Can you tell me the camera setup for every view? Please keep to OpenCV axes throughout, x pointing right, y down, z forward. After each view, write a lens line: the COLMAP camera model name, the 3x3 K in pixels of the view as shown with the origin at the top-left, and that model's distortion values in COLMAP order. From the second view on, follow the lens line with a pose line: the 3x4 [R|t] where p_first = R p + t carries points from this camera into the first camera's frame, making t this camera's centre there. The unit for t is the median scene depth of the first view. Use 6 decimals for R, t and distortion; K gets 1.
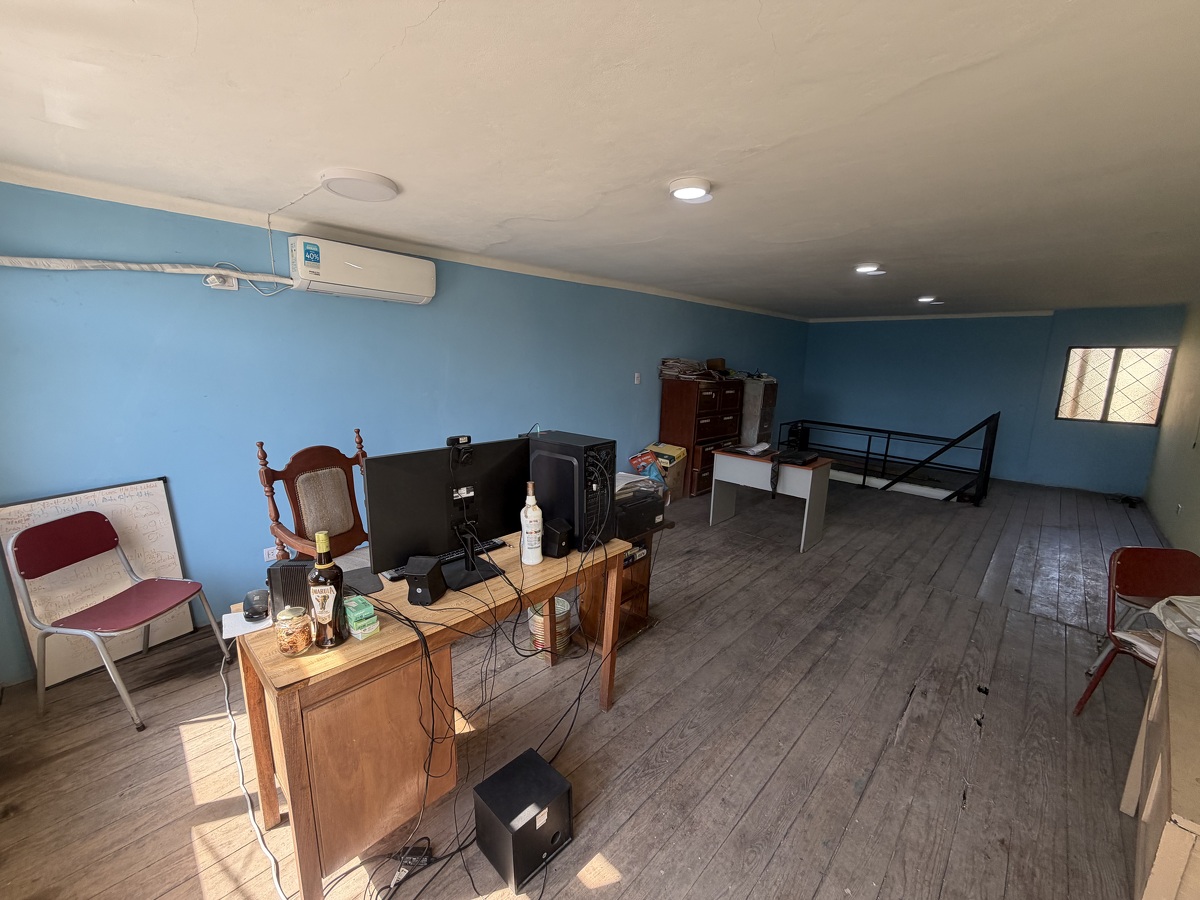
lens RADIAL K [[475.3, 0, 595.8], [0, 475.3, 448.6], [0, 0, 1]] dist [0.002470, 0.000493]
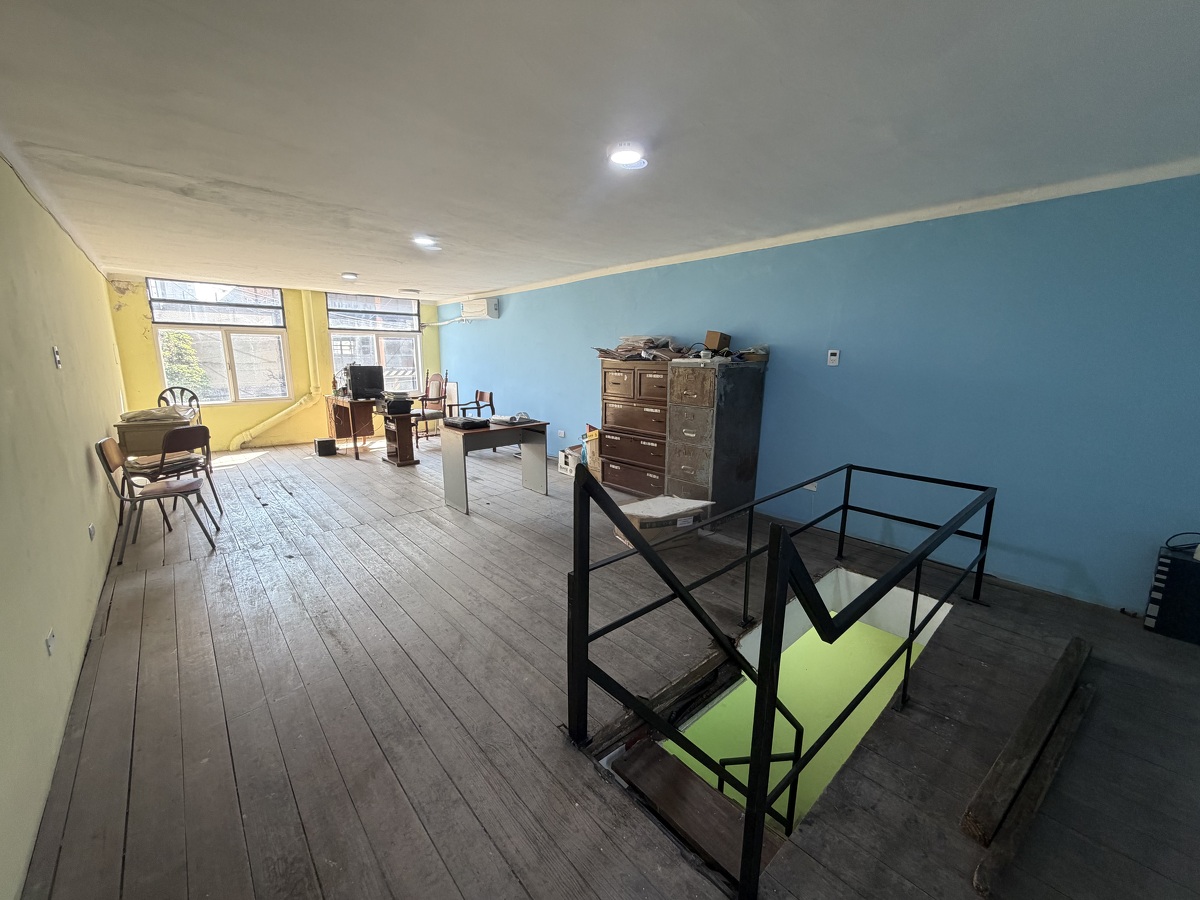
lens RADIAL K [[475.3, 0, 595.8], [0, 475.3, 448.6], [0, 0, 1]] dist [0.002470, 0.000493]
pose [[-0.069907, 0.173630, -0.982327, 1.364567], [-0.196386, 0.963069, 0.184202, -0.167038], [0.978032, 0.205792, -0.033227, 1.239073]]
